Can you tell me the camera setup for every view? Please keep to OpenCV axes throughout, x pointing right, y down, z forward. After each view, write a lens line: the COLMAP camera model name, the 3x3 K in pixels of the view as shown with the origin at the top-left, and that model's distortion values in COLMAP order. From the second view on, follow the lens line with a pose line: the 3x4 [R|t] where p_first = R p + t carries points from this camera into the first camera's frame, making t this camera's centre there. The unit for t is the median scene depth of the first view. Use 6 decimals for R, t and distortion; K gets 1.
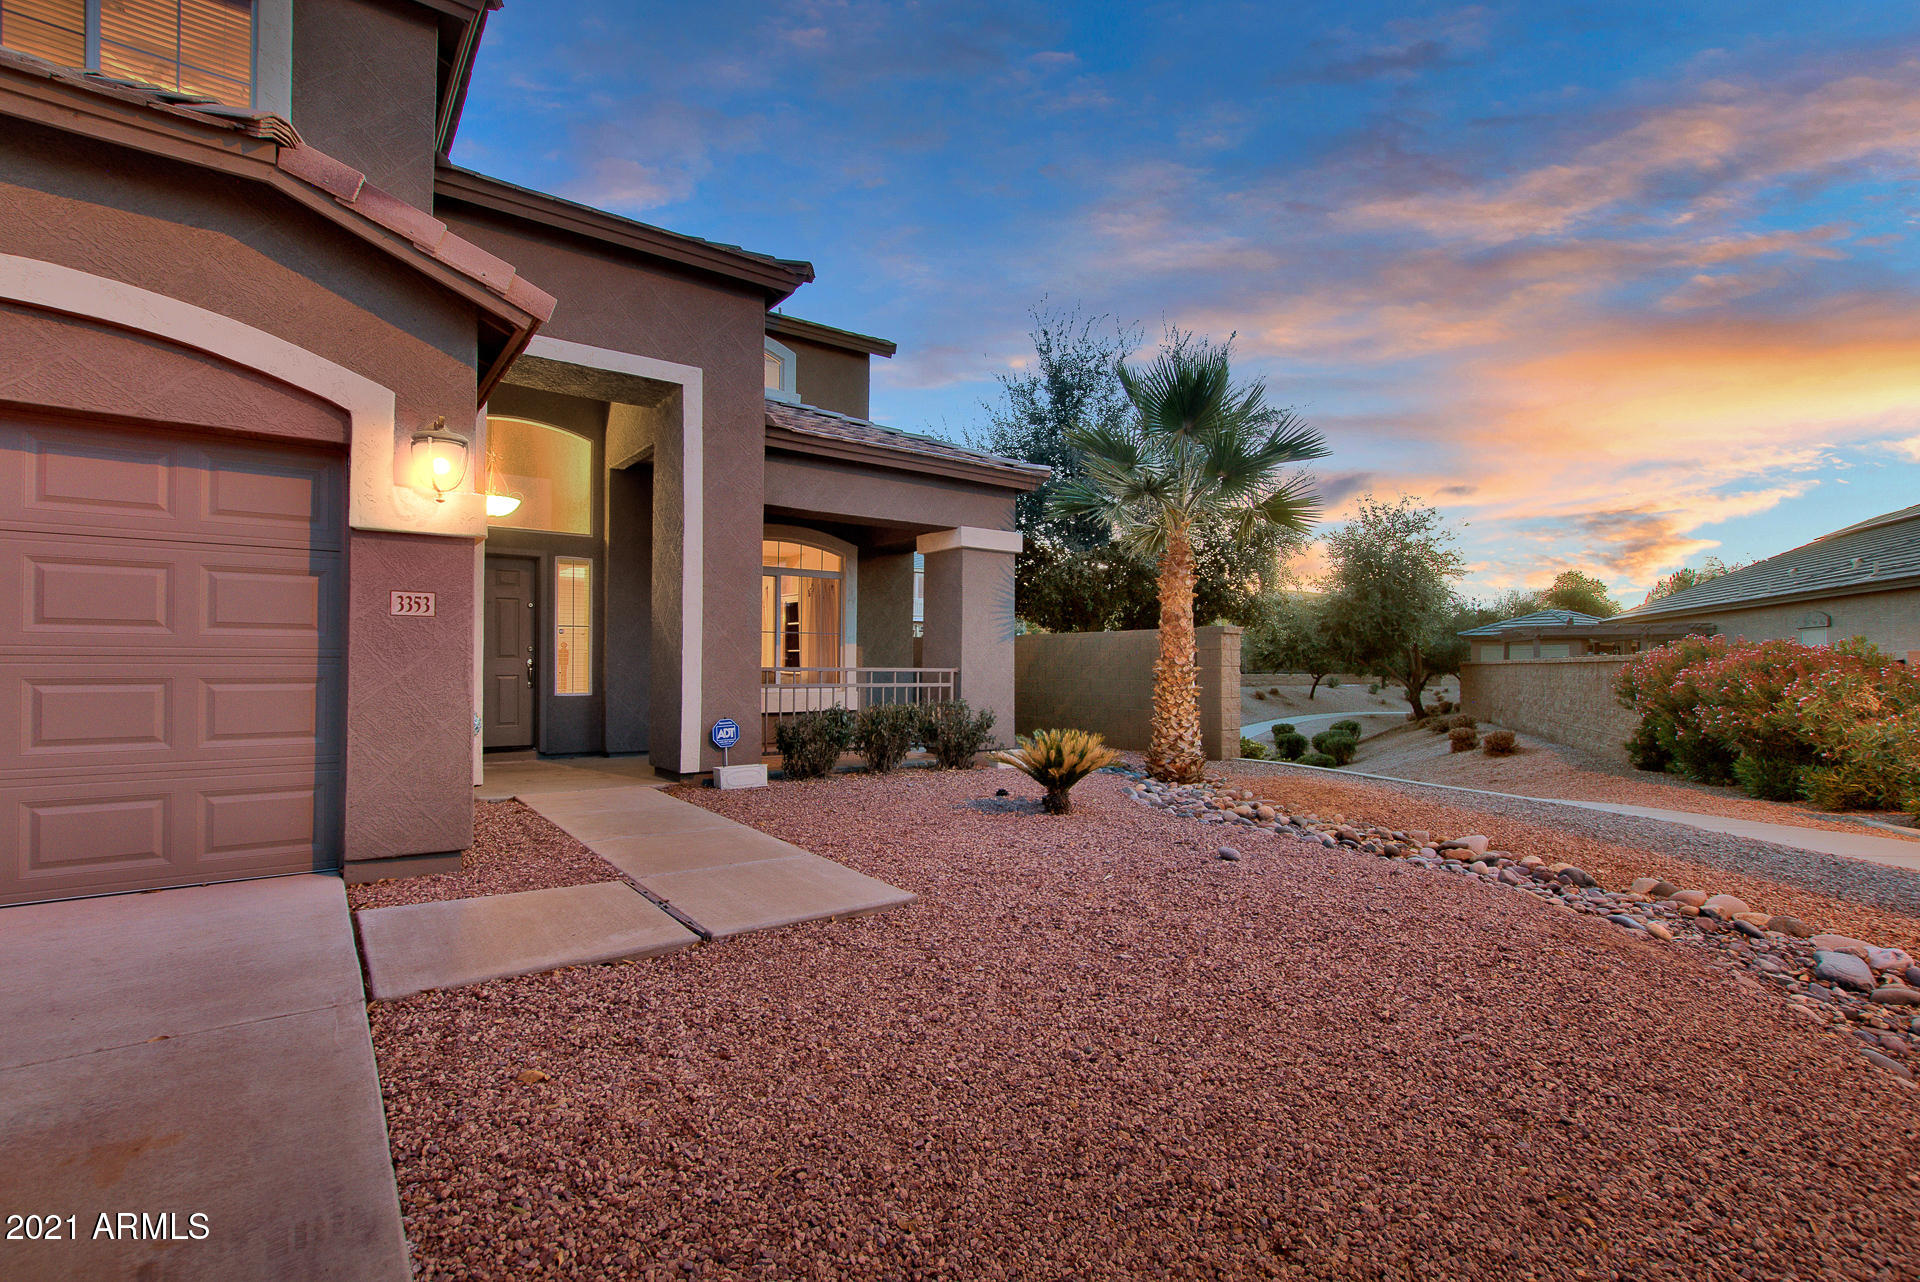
lens RADIAL K [[880.4, 0, 939.9], [0, 880.4, 649.7], [0, 0, 1]] dist [-0.014456, 0.003883]
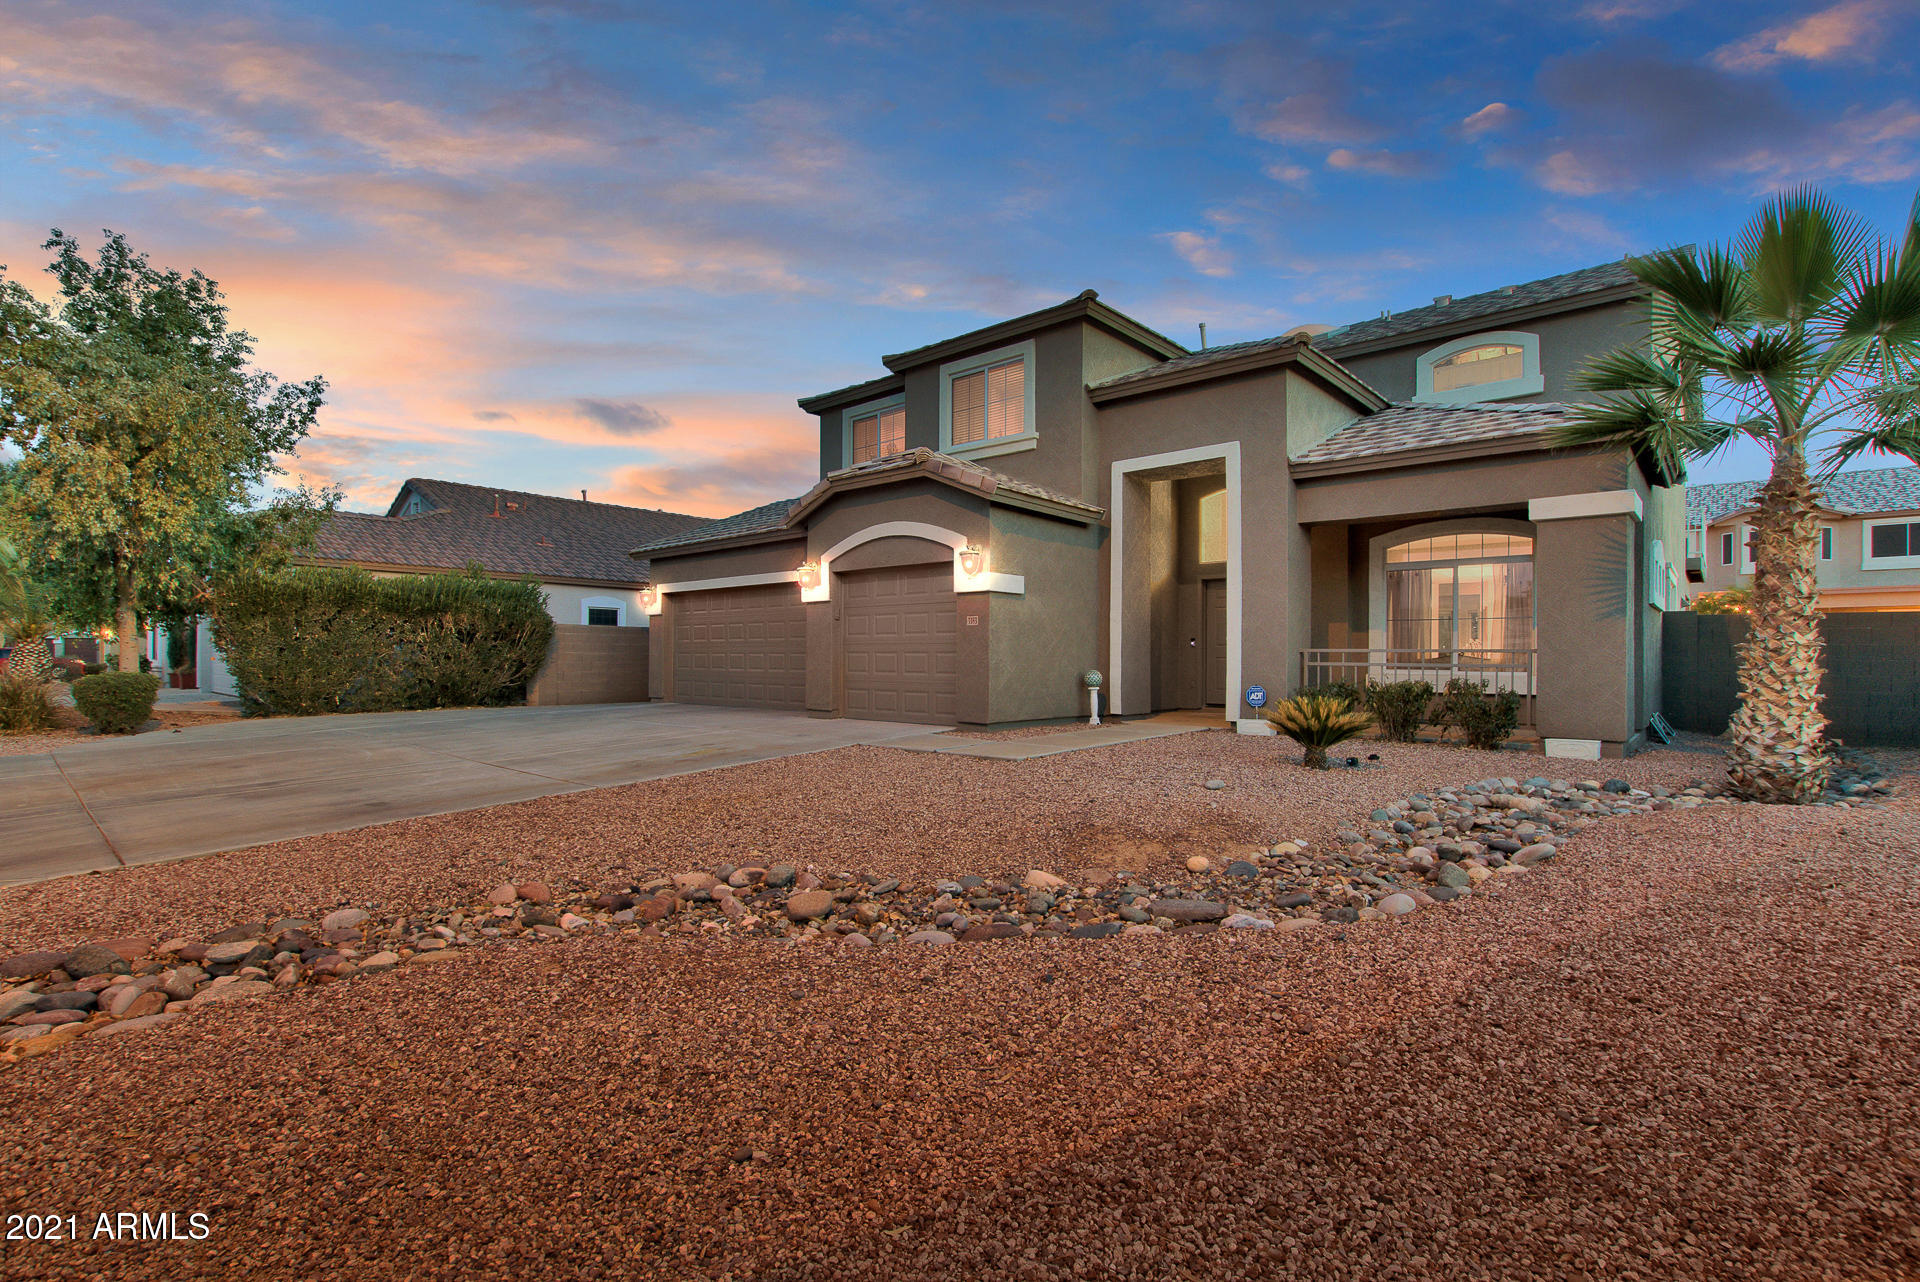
lens RADIAL K [[880.4, 0, 960.4], [0, 880.4, 646.8], [0, 0, 1]] dist [-0.014456, 0.003883]
pose [[0.214866, -0.017856, -0.976480, 0.806694], [0.010810, 0.999815, -0.015904, 0.026781], [0.976584, -0.007138, 0.215020, 0.195398]]
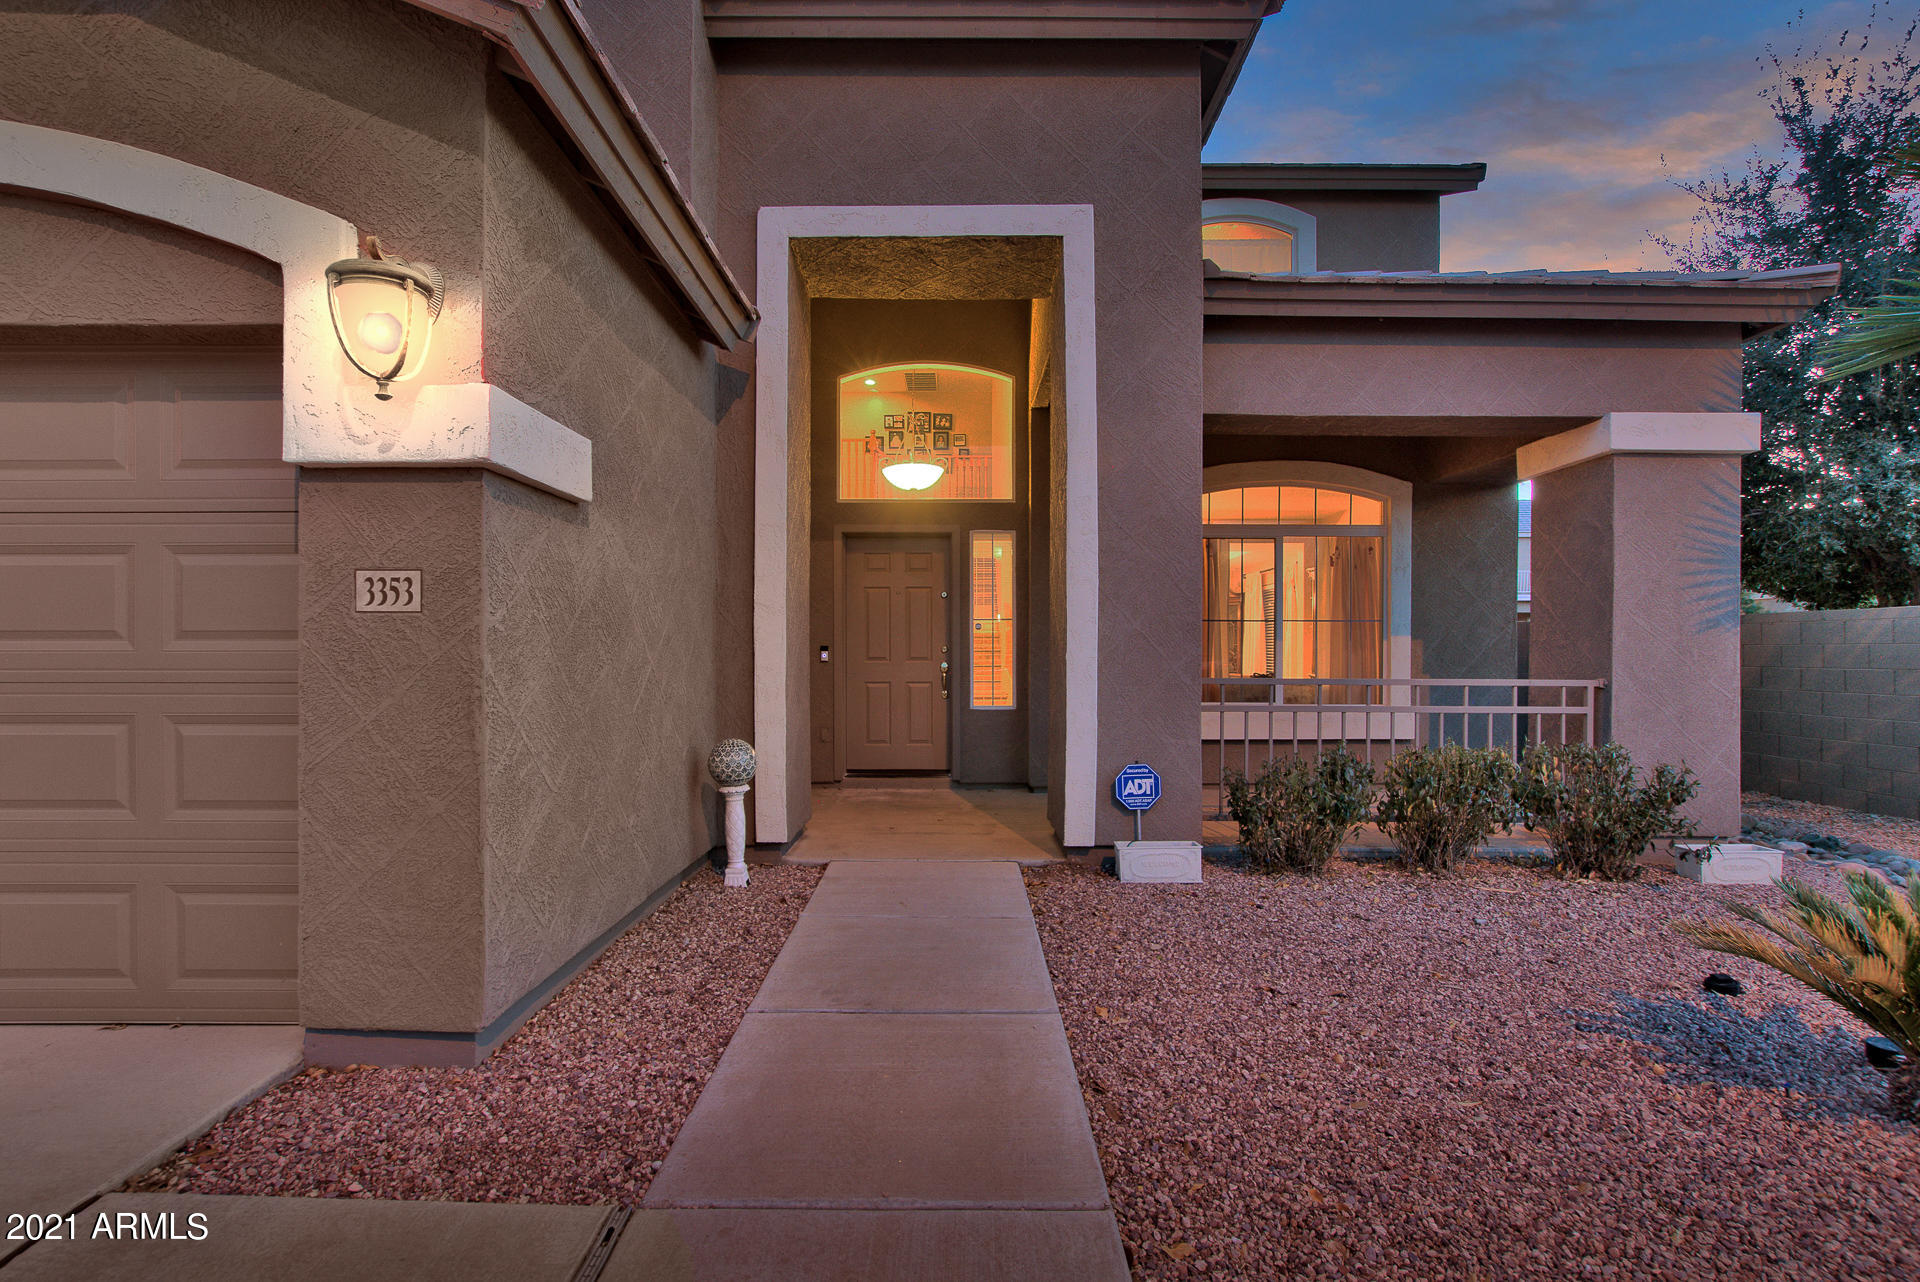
lens RADIAL K [[880.4, 0, 956.9], [0, 880.4, 656.6], [0, 0, 1]] dist [-0.014456, 0.003883]
pose [[0.810417, -0.001023, -0.585853, 0.013264], [0.012195, 0.999811, 0.015123, -0.006275], [0.585727, -0.019401, 0.810276, 0.338366]]
